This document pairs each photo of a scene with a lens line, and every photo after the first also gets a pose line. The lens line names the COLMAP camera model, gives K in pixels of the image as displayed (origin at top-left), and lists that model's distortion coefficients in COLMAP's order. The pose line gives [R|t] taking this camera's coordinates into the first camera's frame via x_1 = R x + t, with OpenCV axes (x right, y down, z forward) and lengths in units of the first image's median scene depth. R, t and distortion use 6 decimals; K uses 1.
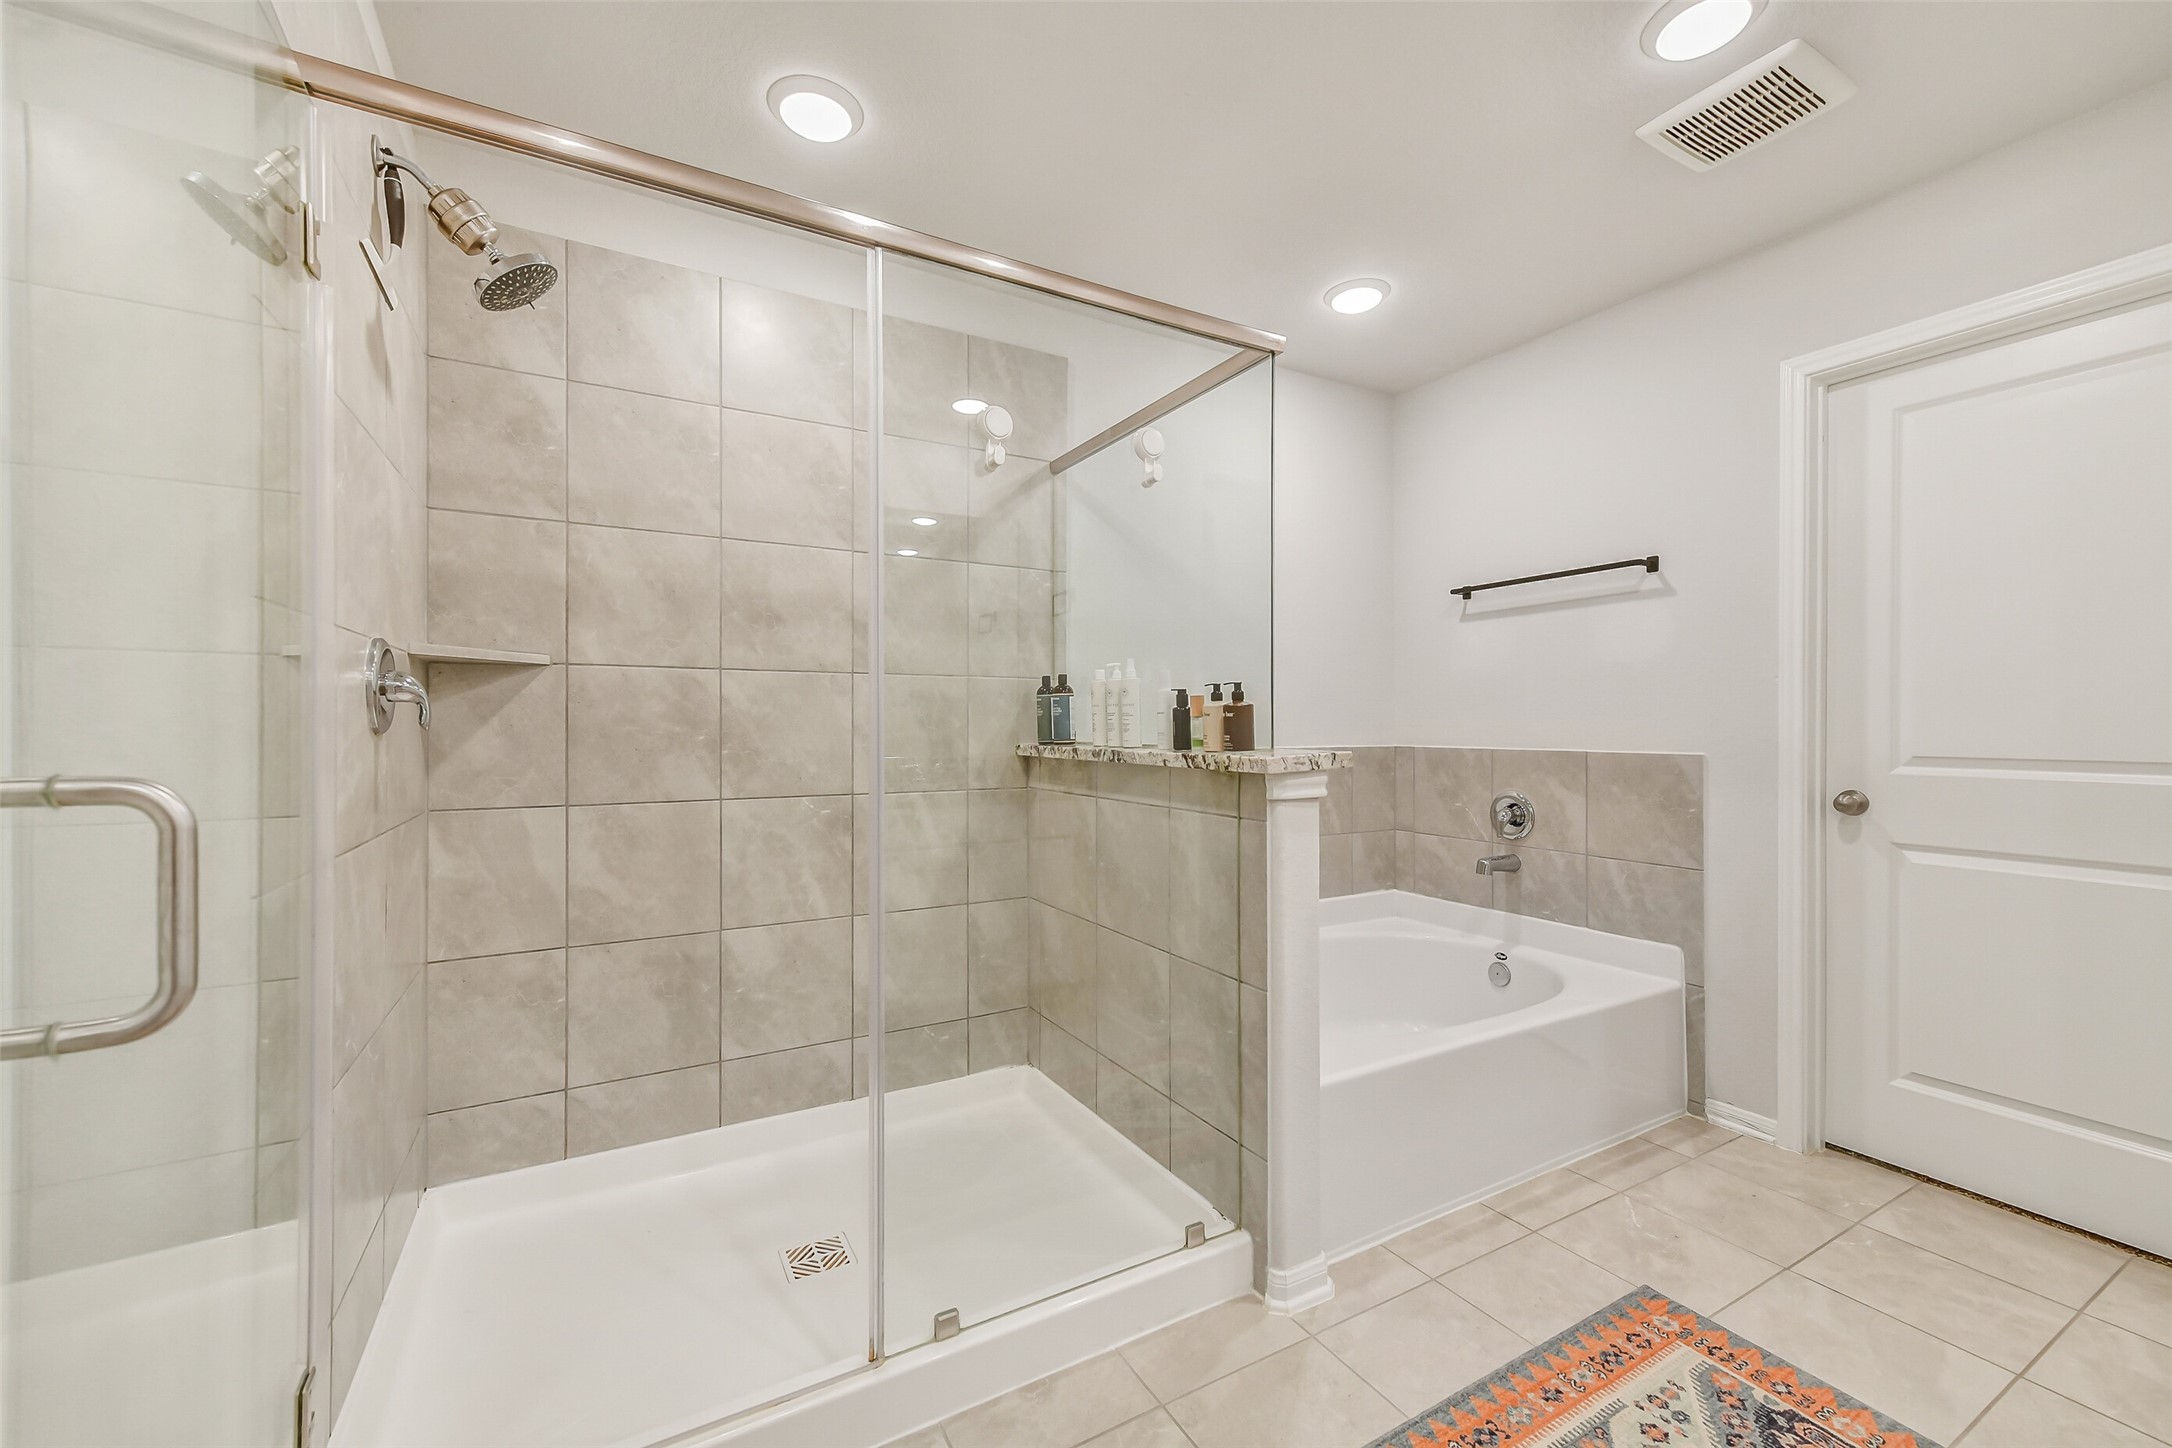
lens RADIAL K [[864.8, 0, 1095.2], [0, 864.8, 726.7], [0, 0, 1]] dist [-0.002946, -0.001476]
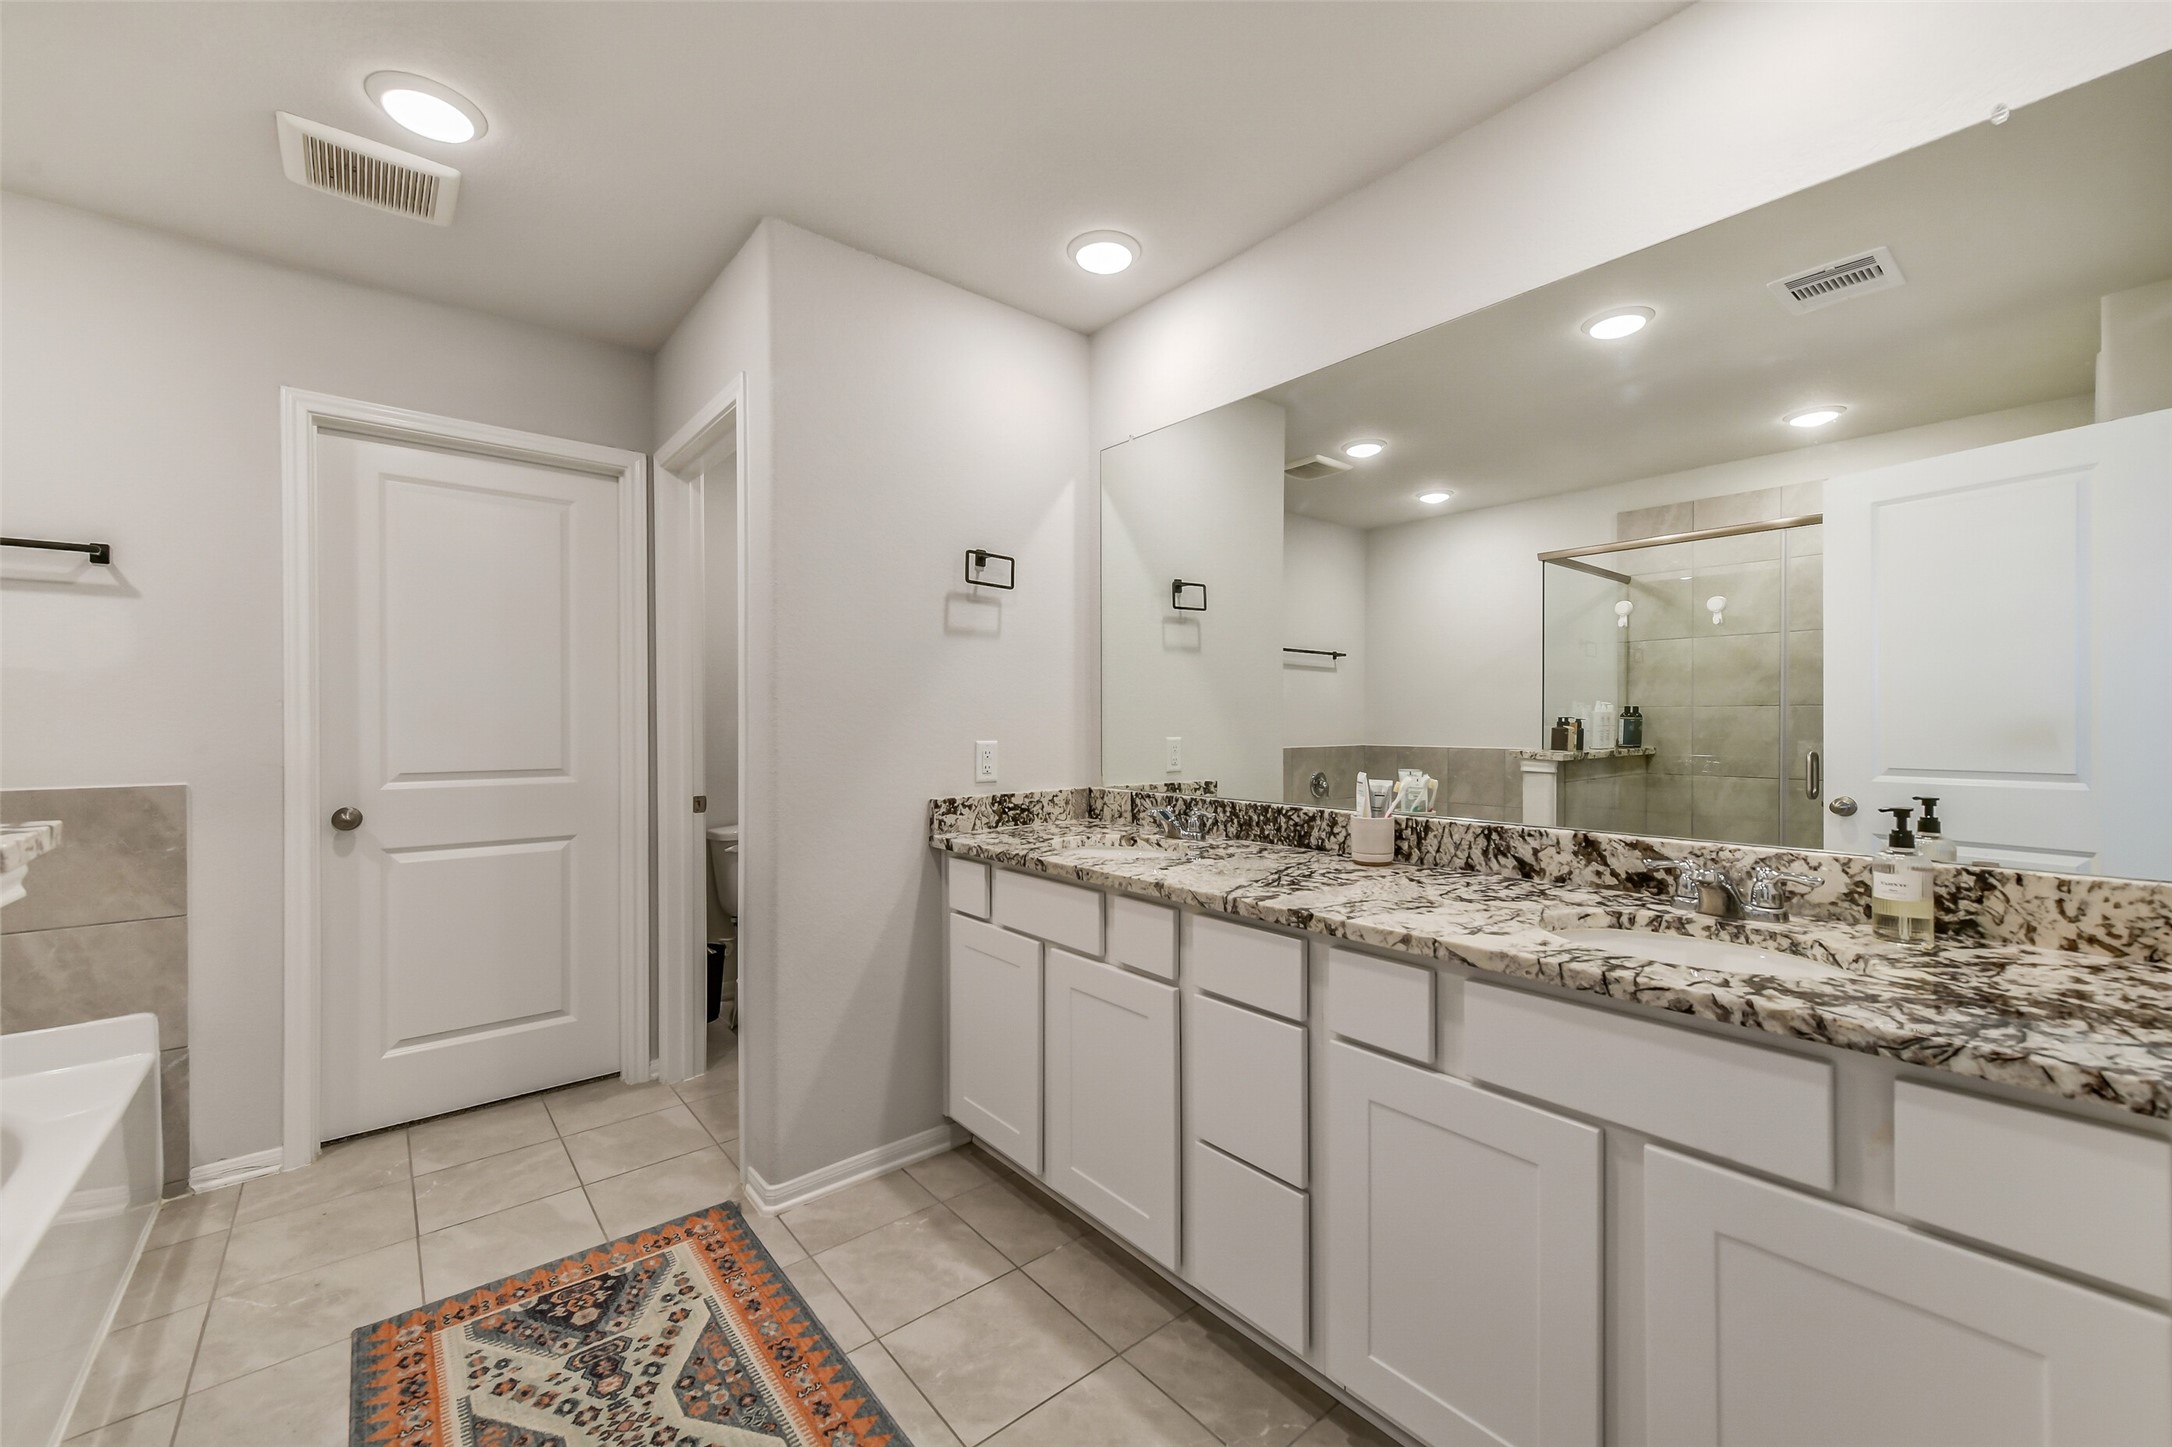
lens RADIAL K [[864.8, 0, 1092.0], [0, 864.8, 720.4], [0, 0, 1]] dist [-0.002946, -0.001476]
pose [[-0.205191, -0.001724, 0.978720, -0.417728], [0.001935, 0.999996, 0.002167, -0.040165], [-0.978720, 0.002339, -0.205187, 0.319783]]
